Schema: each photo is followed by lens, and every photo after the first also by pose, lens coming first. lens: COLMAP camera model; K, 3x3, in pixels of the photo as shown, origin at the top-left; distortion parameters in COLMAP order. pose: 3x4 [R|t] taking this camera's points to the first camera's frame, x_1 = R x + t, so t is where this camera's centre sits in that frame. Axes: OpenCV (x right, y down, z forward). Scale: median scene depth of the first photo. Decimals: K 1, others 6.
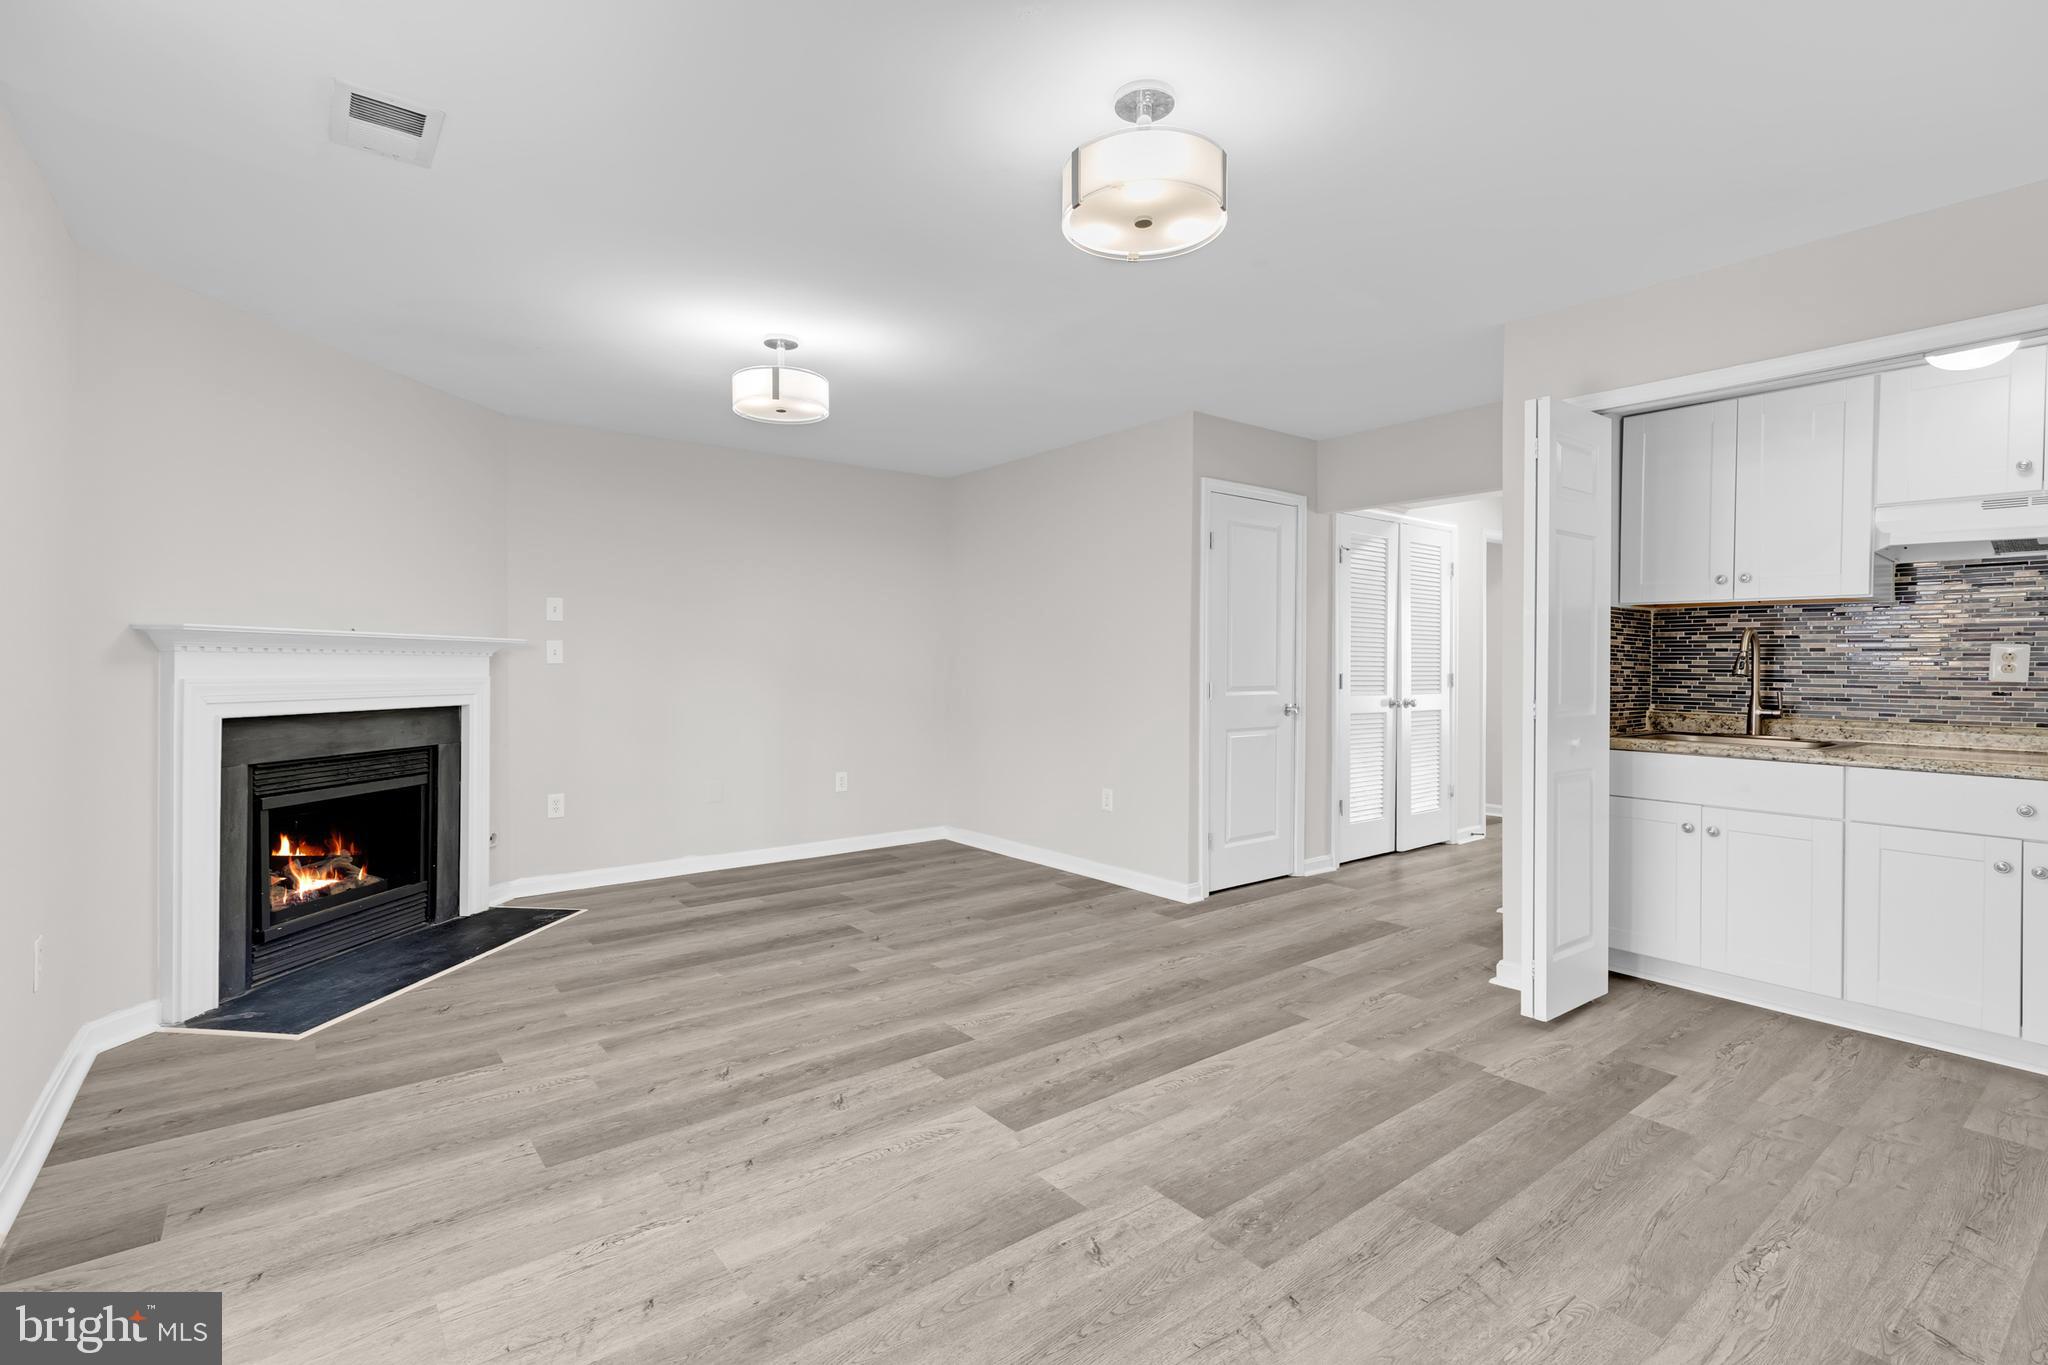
lens RADIAL K [[936.3, 0, 1017.7], [0, 936.3, 676.1], [0, 0, 1]] dist [0.008067, -0.000265]
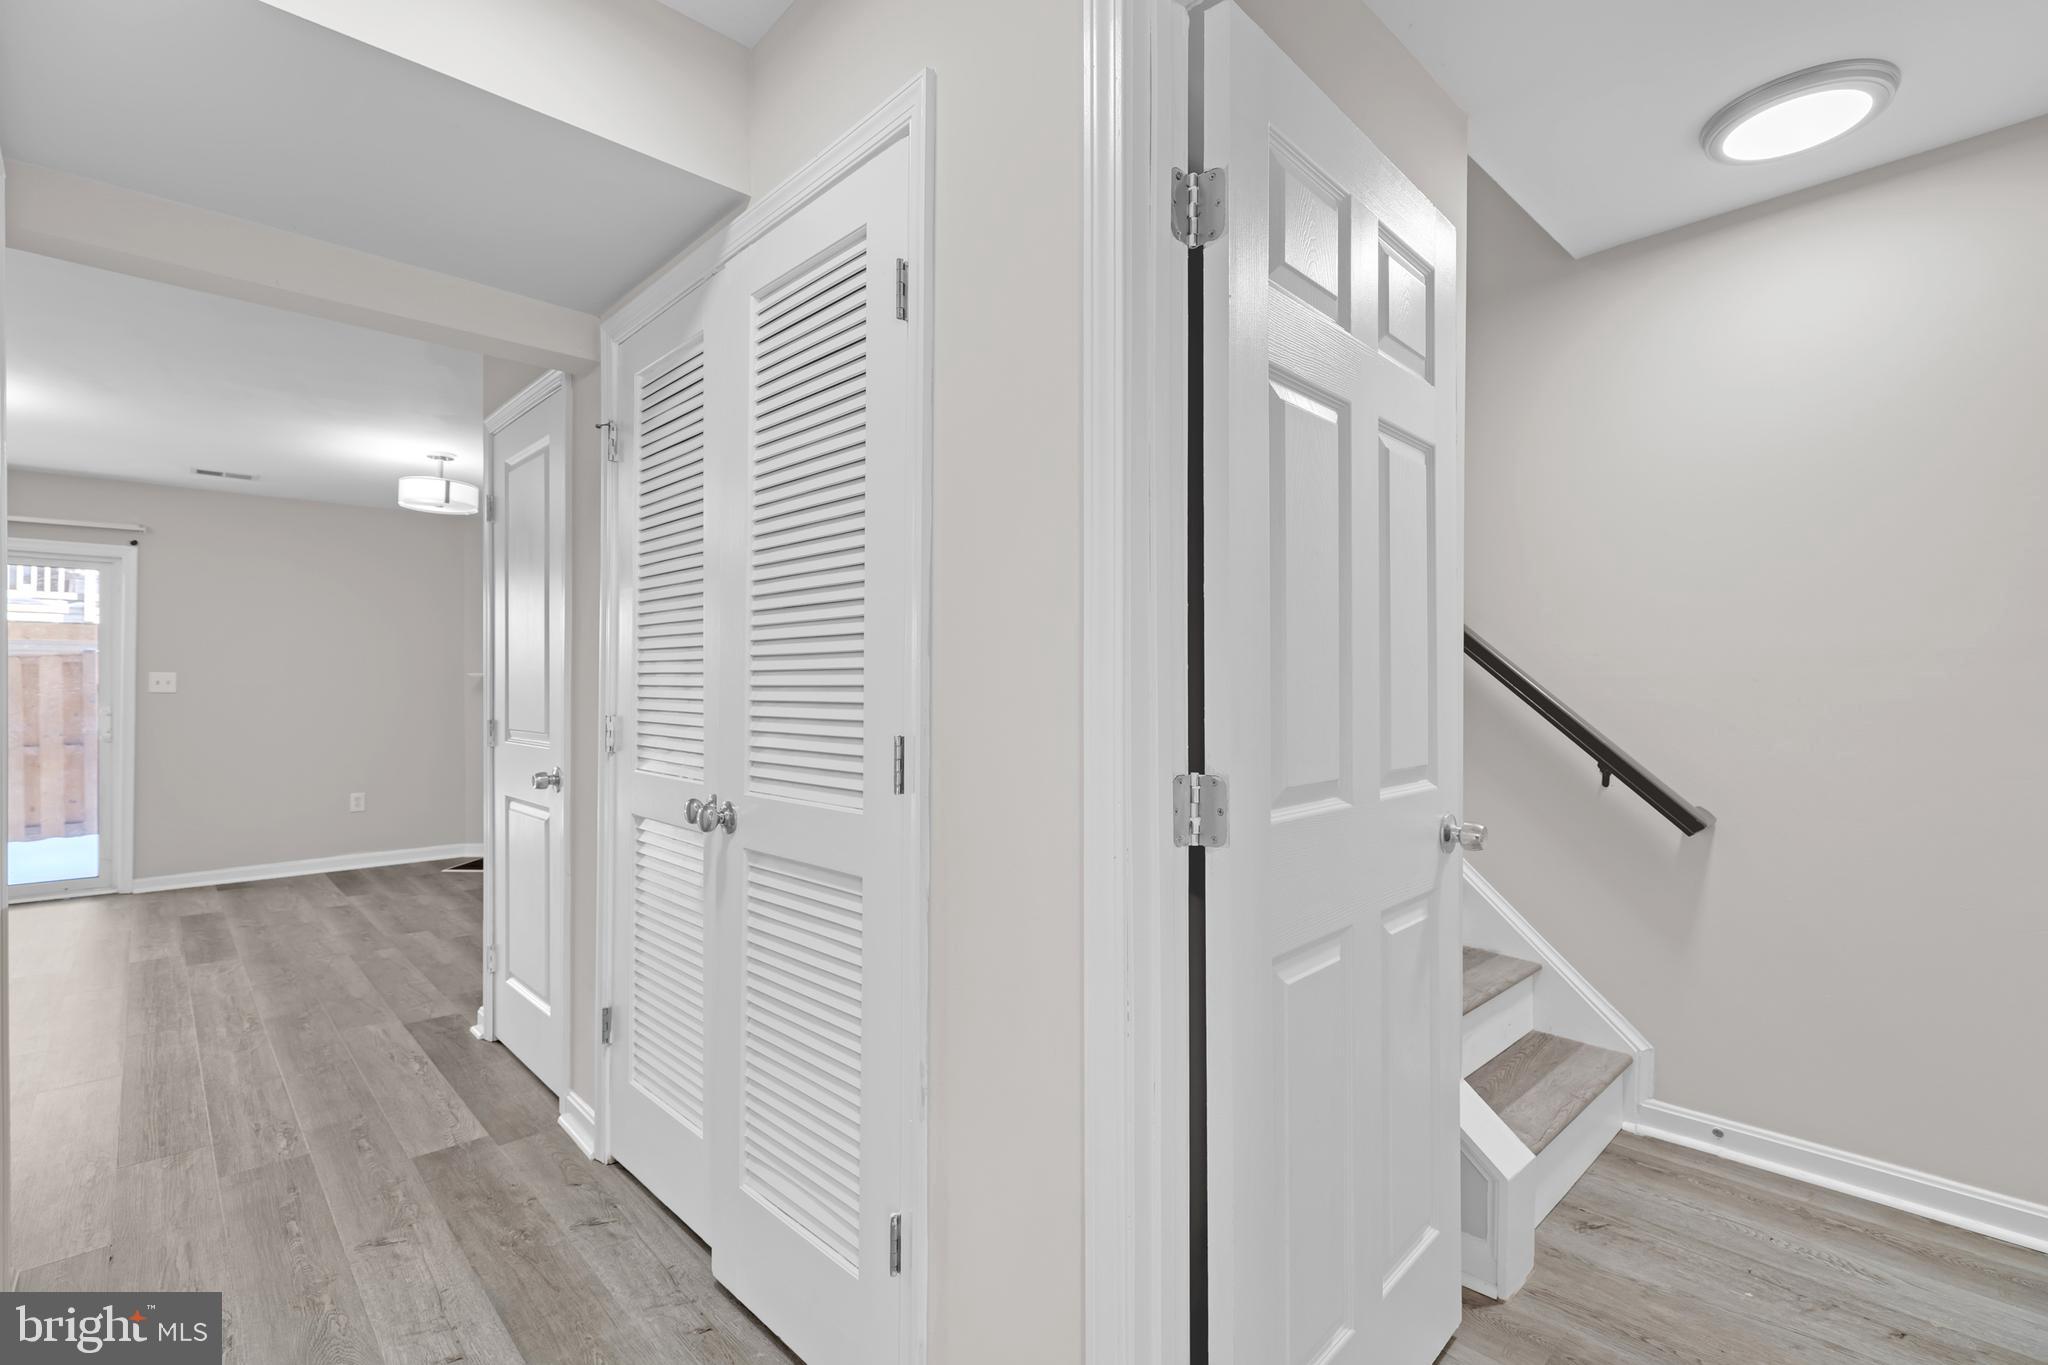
lens RADIAL K [[936.3, 0, 998.8], [0, 936.3, 680.5], [0, 0, 1]] dist [0.008067, -0.000265]
pose [[0.082982, -0.009629, -0.996505, 1.361161], [-0.010480, 0.999890, -0.010534, -0.029555], [0.996496, 0.011318, 0.082872, 1.958876]]
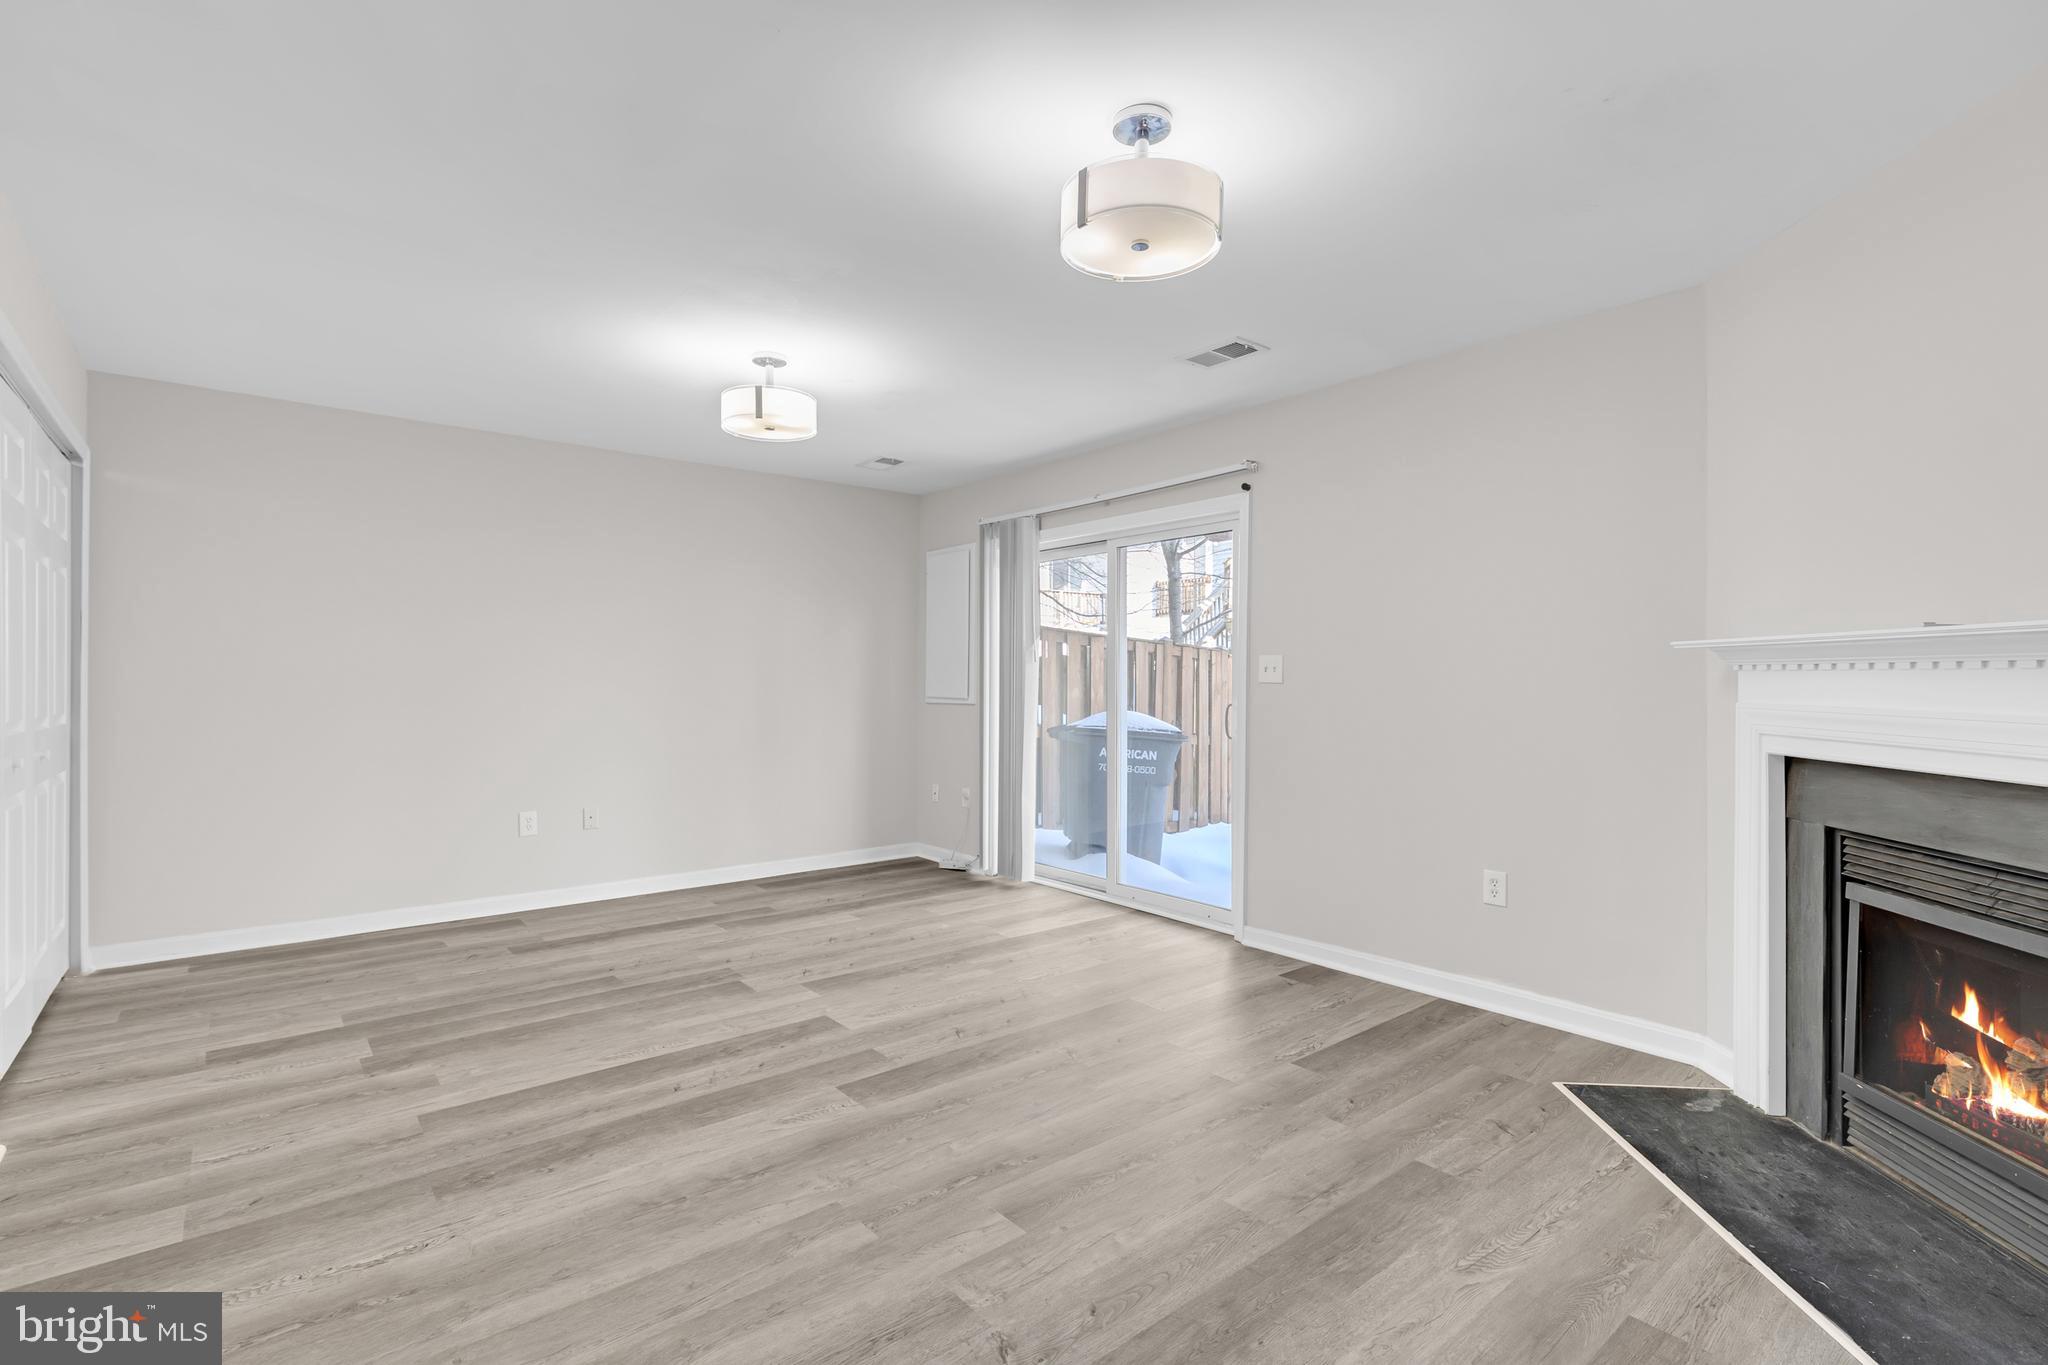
lens RADIAL K [[936.3, 0, 1015.5], [0, 936.3, 681.4], [0, 0, 1]] dist [0.008067, -0.000265]
pose [[-0.999510, -0.004058, -0.031037, -0.183206], [-0.004509, 0.999885, 0.014502, -0.027824], [0.030975, 0.014635, -0.999413, 1.826124]]
